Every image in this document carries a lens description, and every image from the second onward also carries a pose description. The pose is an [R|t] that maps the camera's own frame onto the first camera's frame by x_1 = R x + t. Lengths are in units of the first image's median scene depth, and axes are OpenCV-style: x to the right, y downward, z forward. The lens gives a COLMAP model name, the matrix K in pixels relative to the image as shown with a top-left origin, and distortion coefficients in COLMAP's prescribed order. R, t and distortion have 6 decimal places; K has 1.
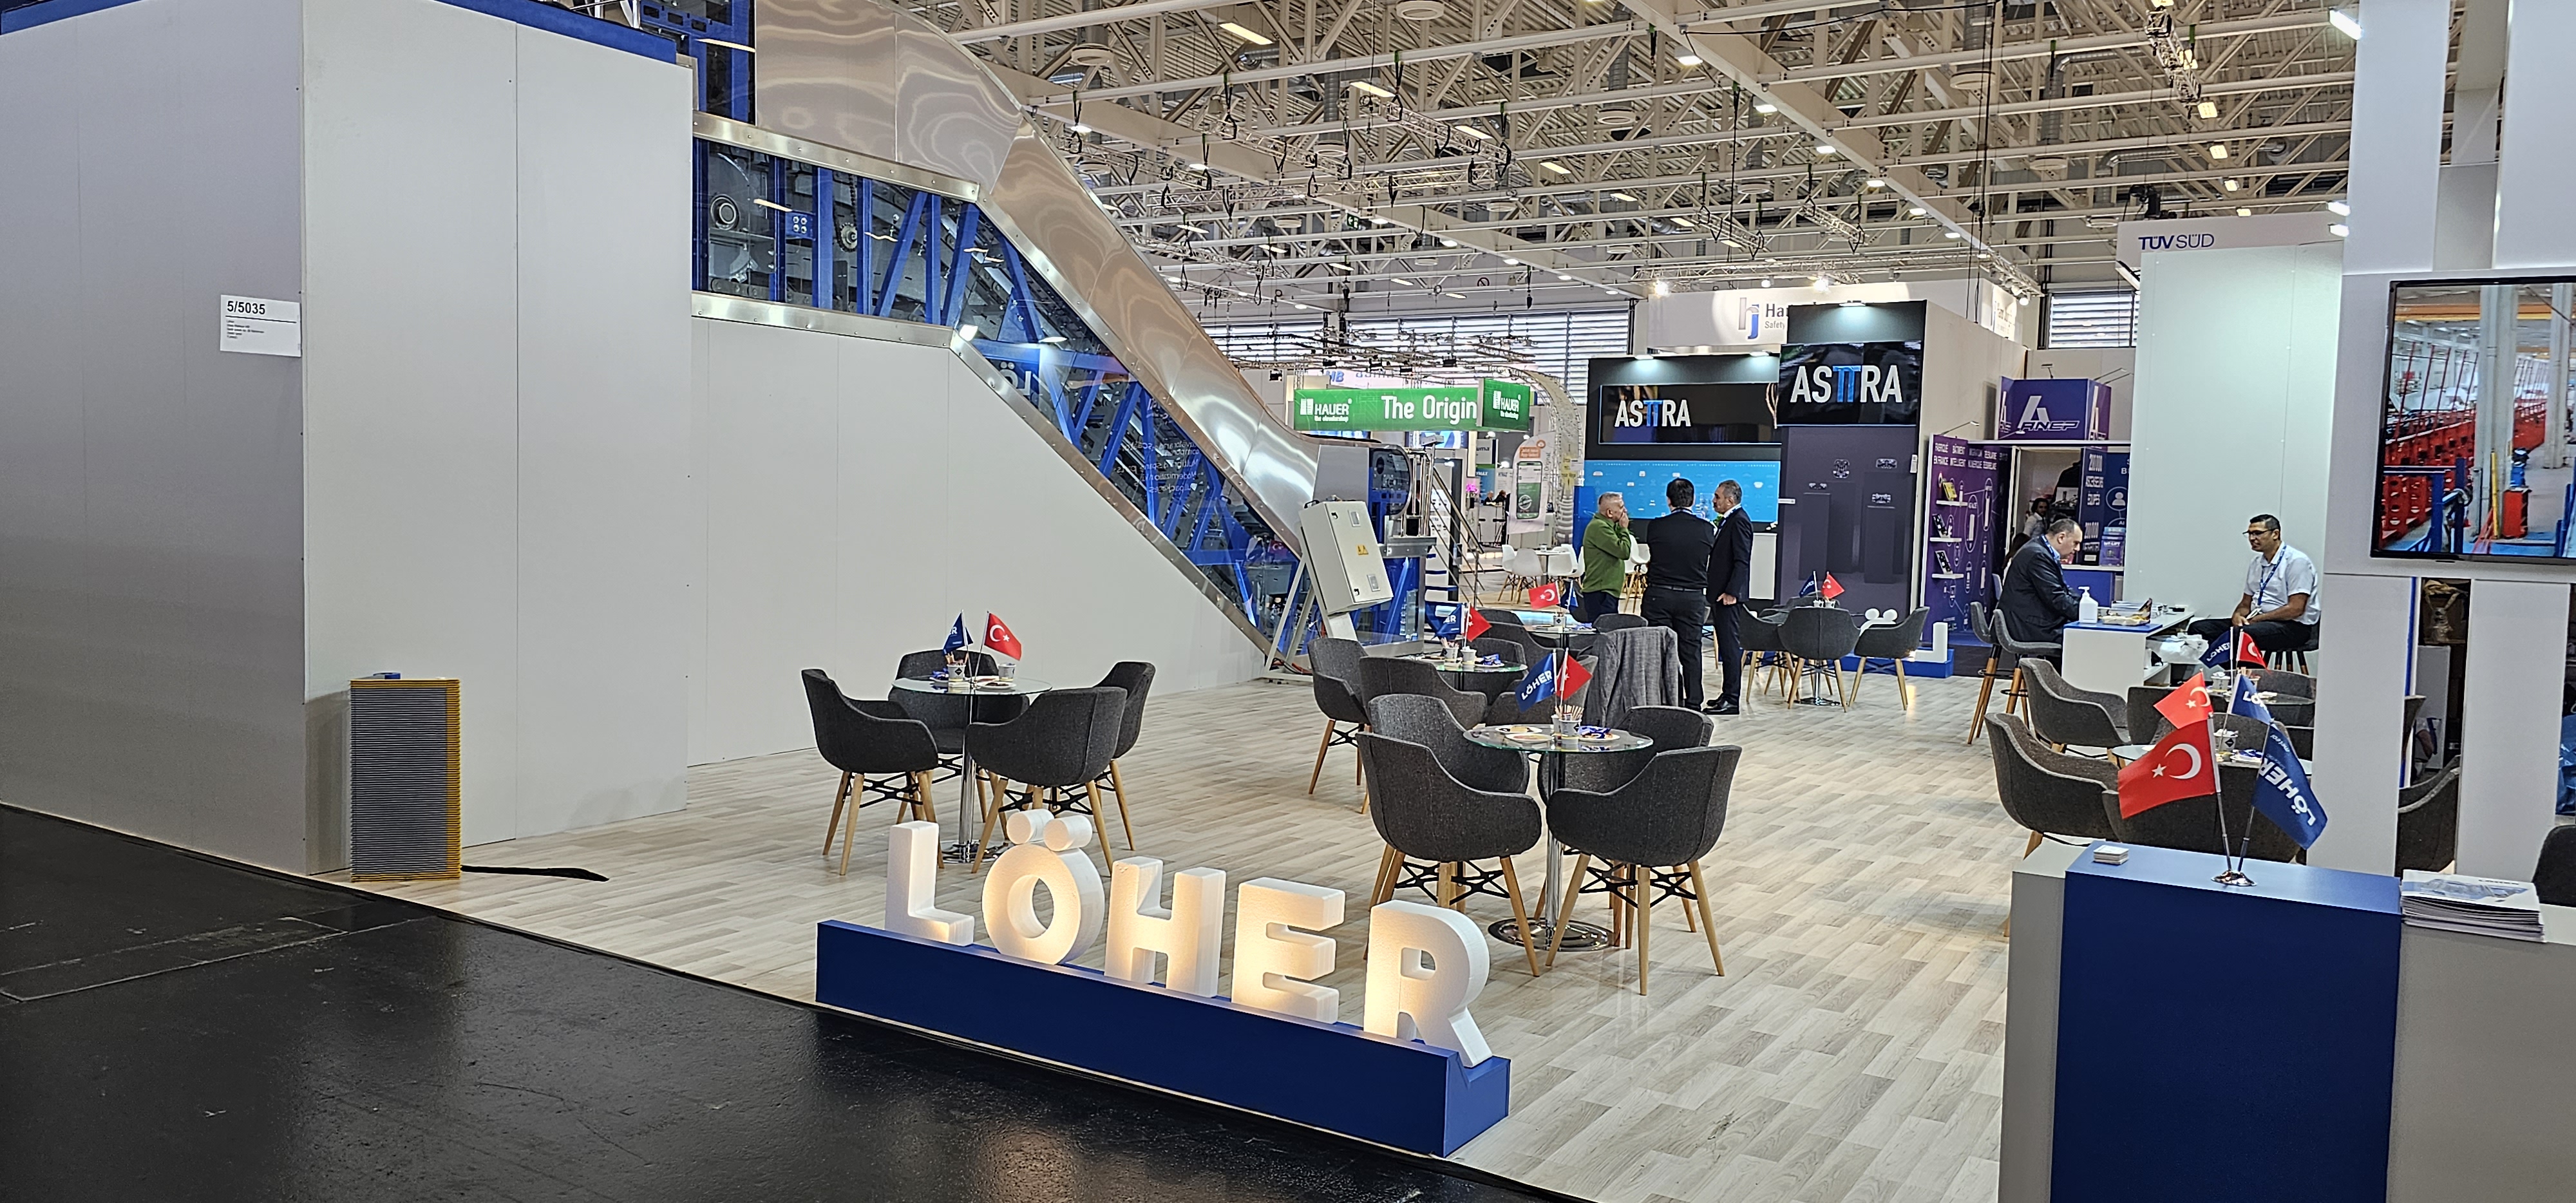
lens RADIAL K [[1727.5, 0, 1240.7], [0, 1727.5, 585.4], [0, 0, 1]] dist [0.037066, -0.017179]
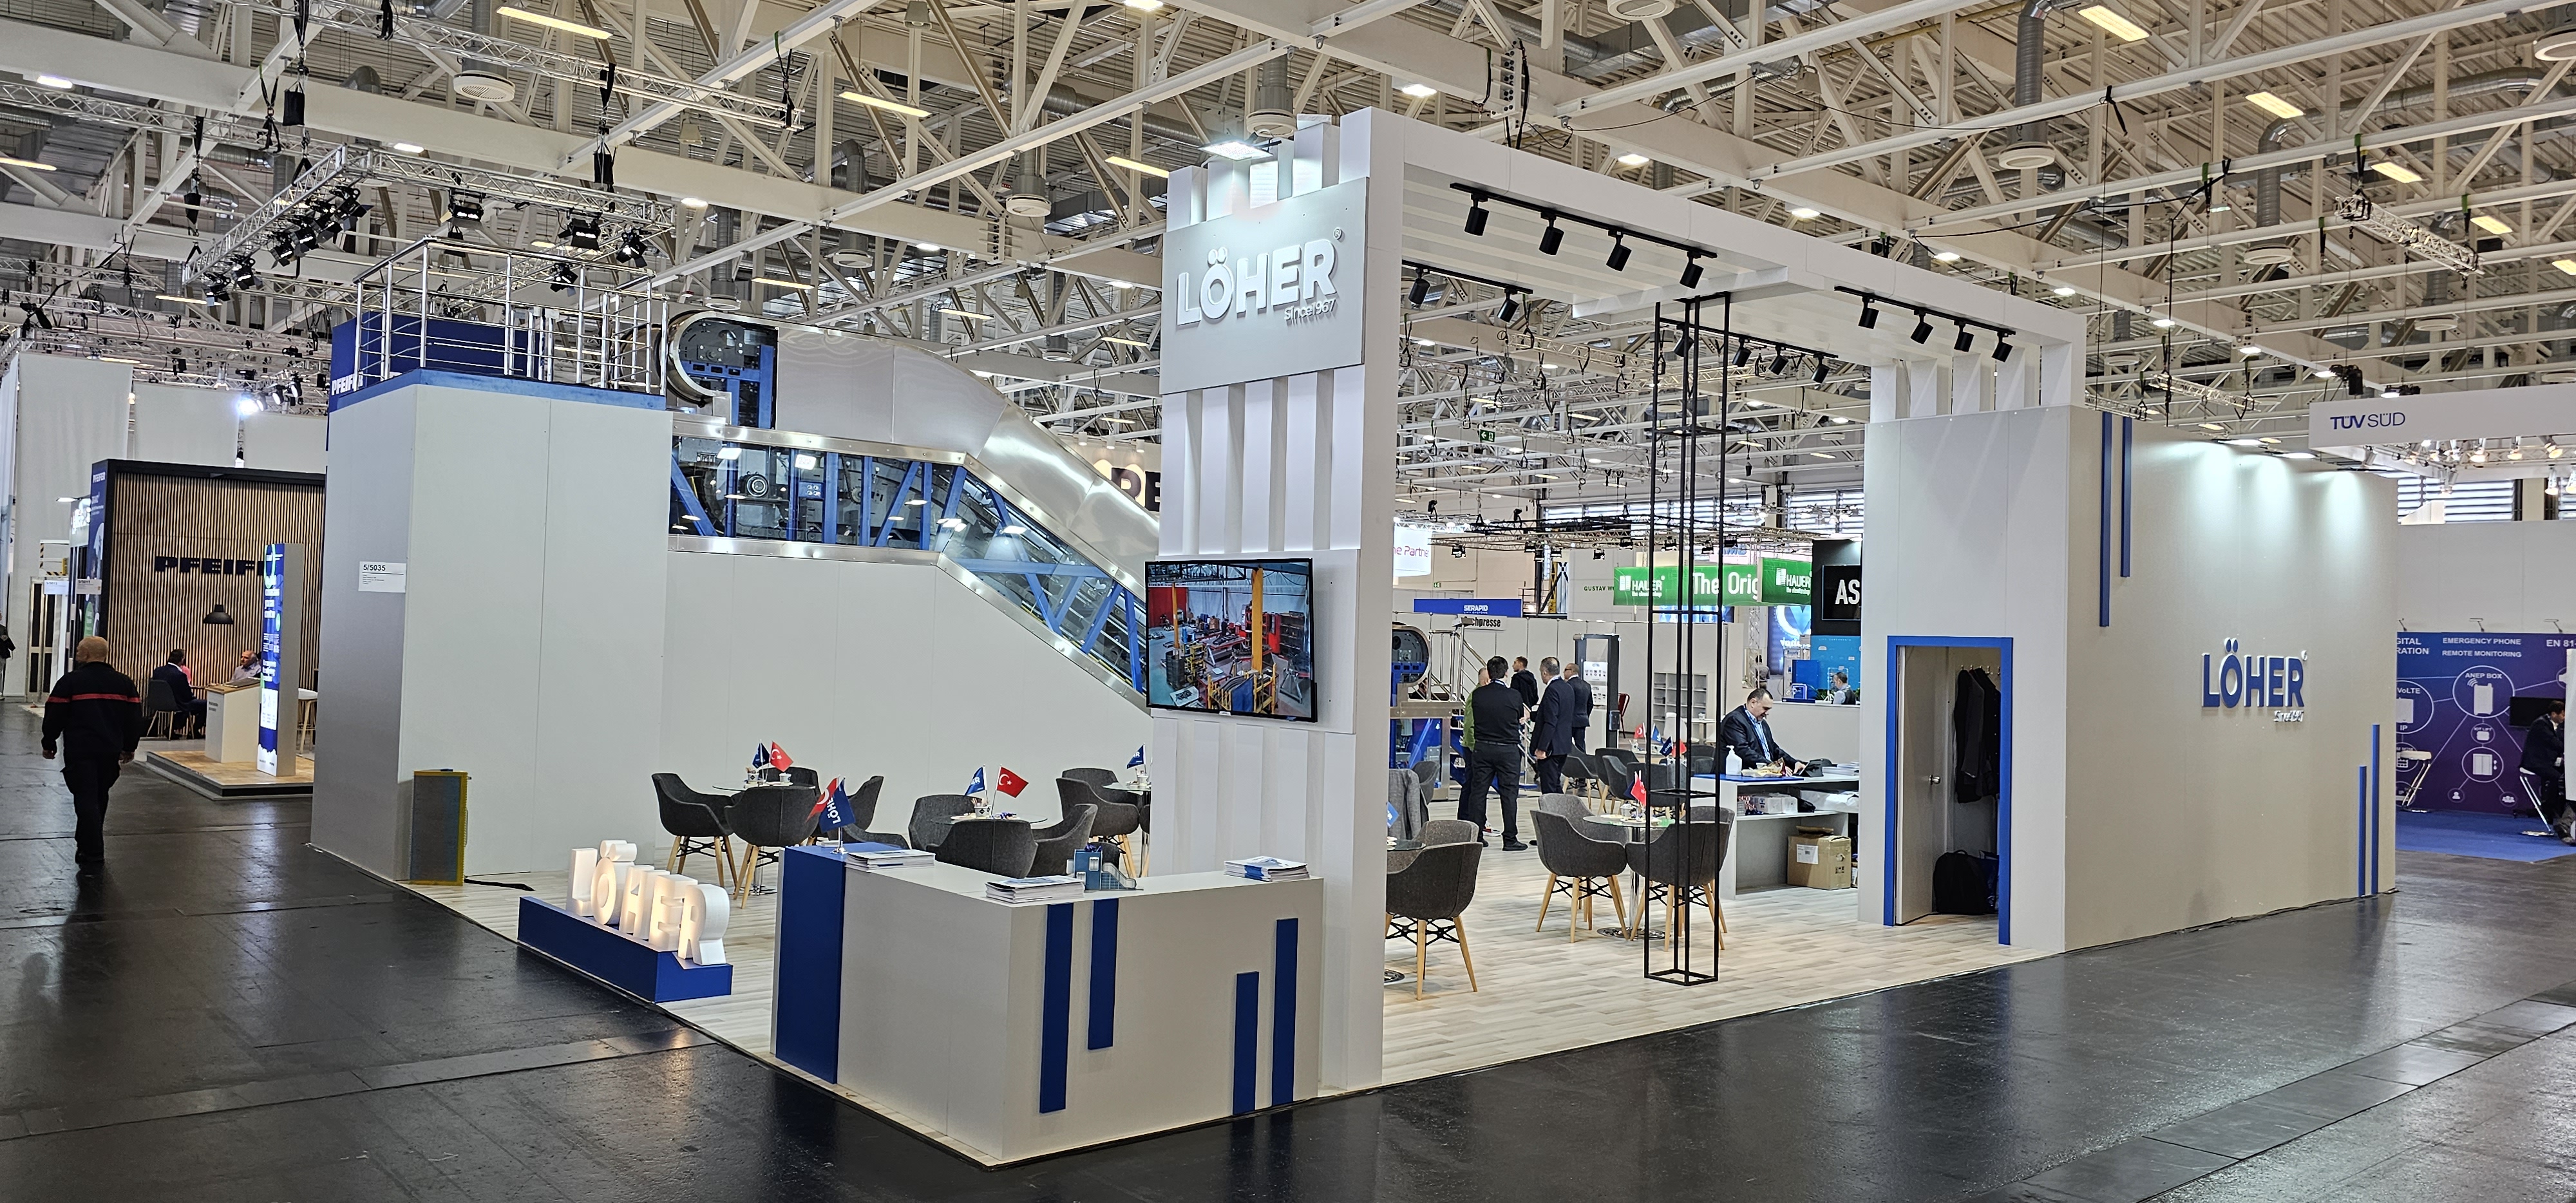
lens RADIAL K [[1727.5, 0, 1297.3], [0, 1727.5, 585.1], [0, 0, 1]] dist [0.037066, -0.017179]
pose [[0.956855, -0.008925, -0.290430, 0.298585], [-0.019332, 0.995358, -0.094278, 0.005198], [0.289923, 0.095825, 0.952241, -0.157830]]
